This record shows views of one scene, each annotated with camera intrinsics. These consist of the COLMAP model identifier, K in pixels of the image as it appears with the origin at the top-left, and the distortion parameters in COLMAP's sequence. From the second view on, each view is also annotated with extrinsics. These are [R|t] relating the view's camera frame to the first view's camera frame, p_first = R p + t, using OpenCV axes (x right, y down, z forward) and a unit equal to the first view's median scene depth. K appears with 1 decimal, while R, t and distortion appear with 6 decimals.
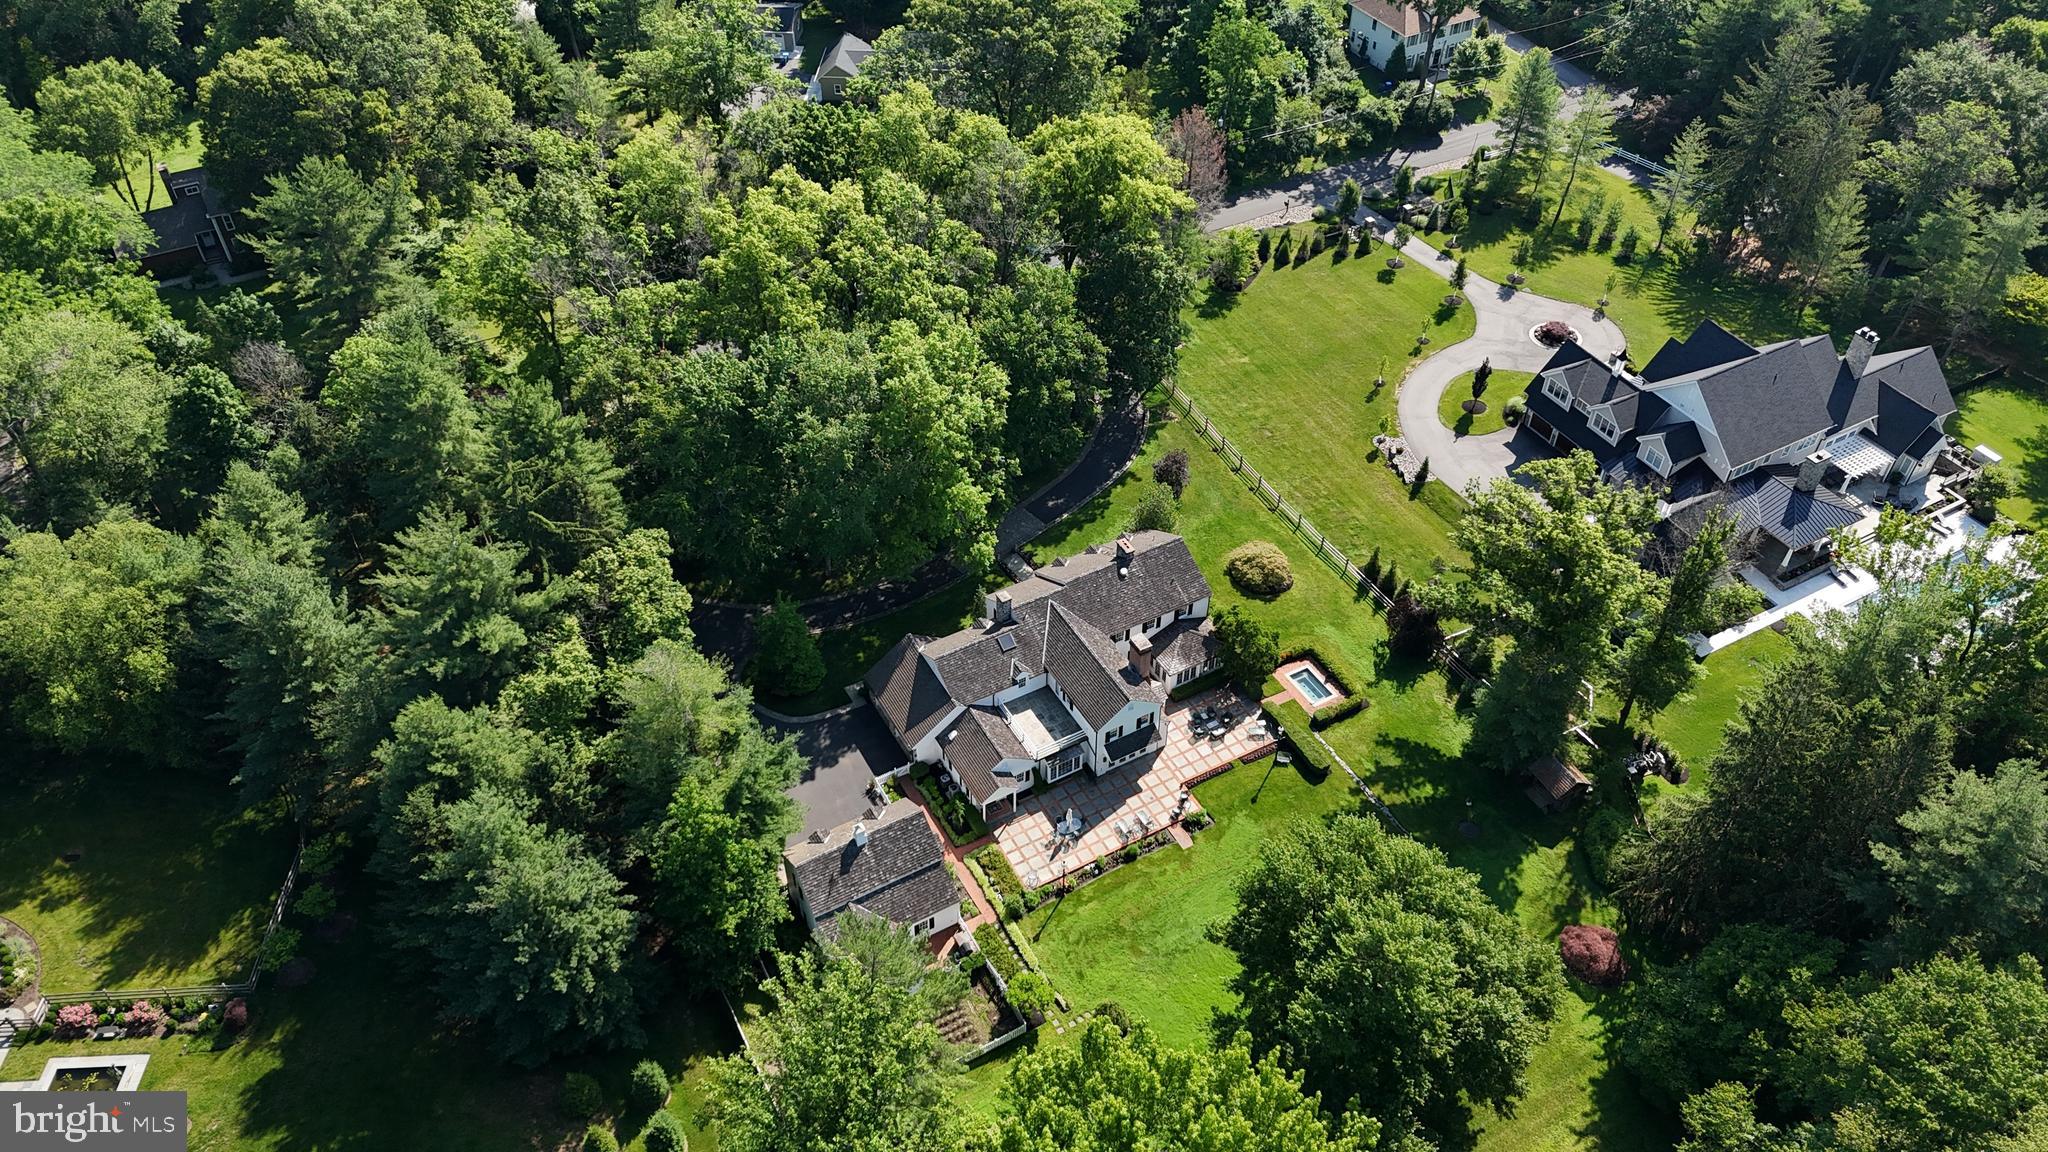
lens RADIAL K [[1504.9, 0, 1024.0], [0, 1504.9, 576.0], [0, 0, 1]] dist [0.099174, -0.117190]
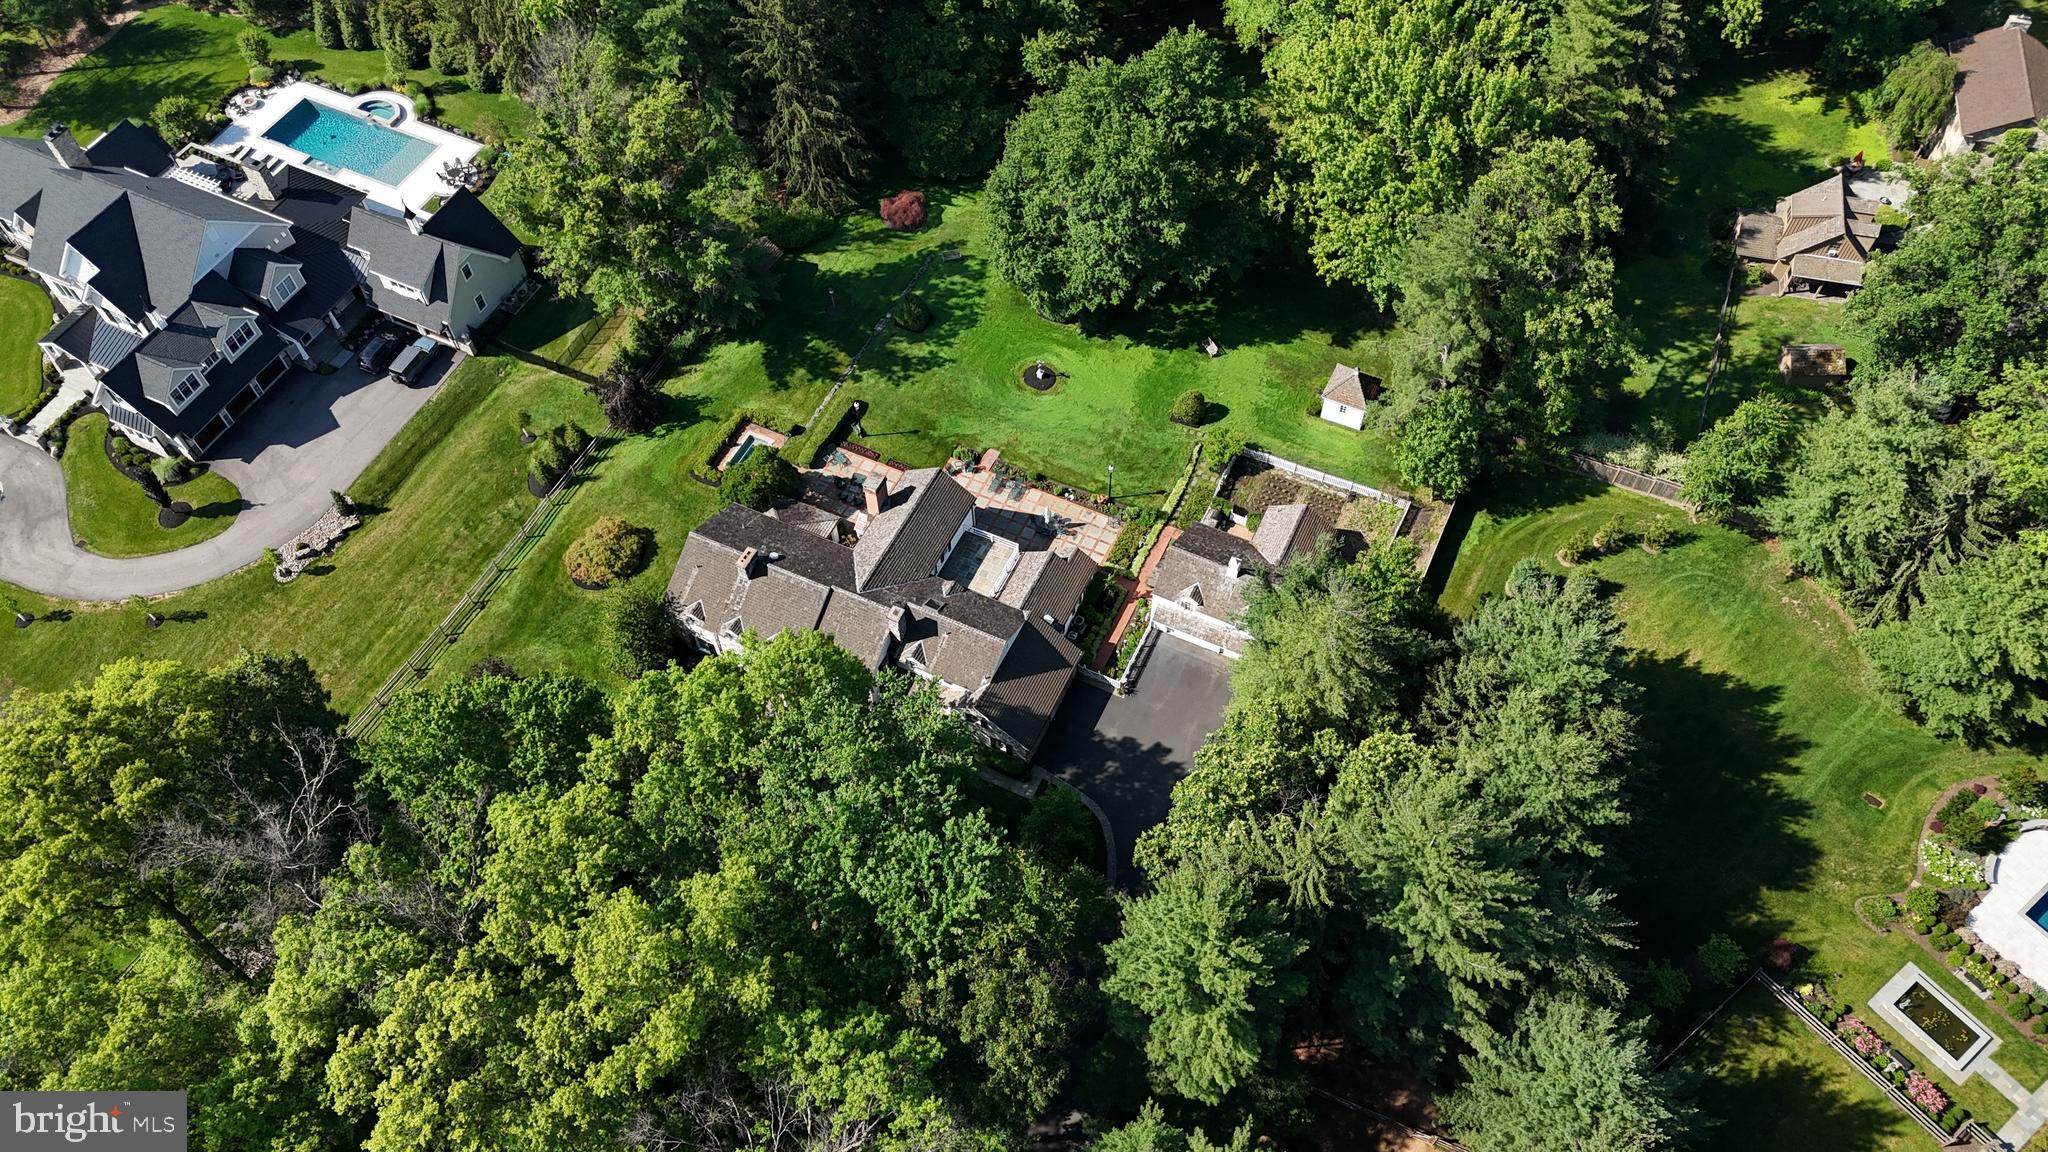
lens RADIAL K [[1489.4, 0, 1022.5], [0, 1489.4, 569.3], [0, 0, 1]] dist [0.095278, -0.098570]
pose [[-0.574955, -0.674982, 0.462413, -0.438579], [0.577098, 0.066072, 0.813998, -0.650105], [-0.579987, 0.734870, 0.351542, 0.652675]]
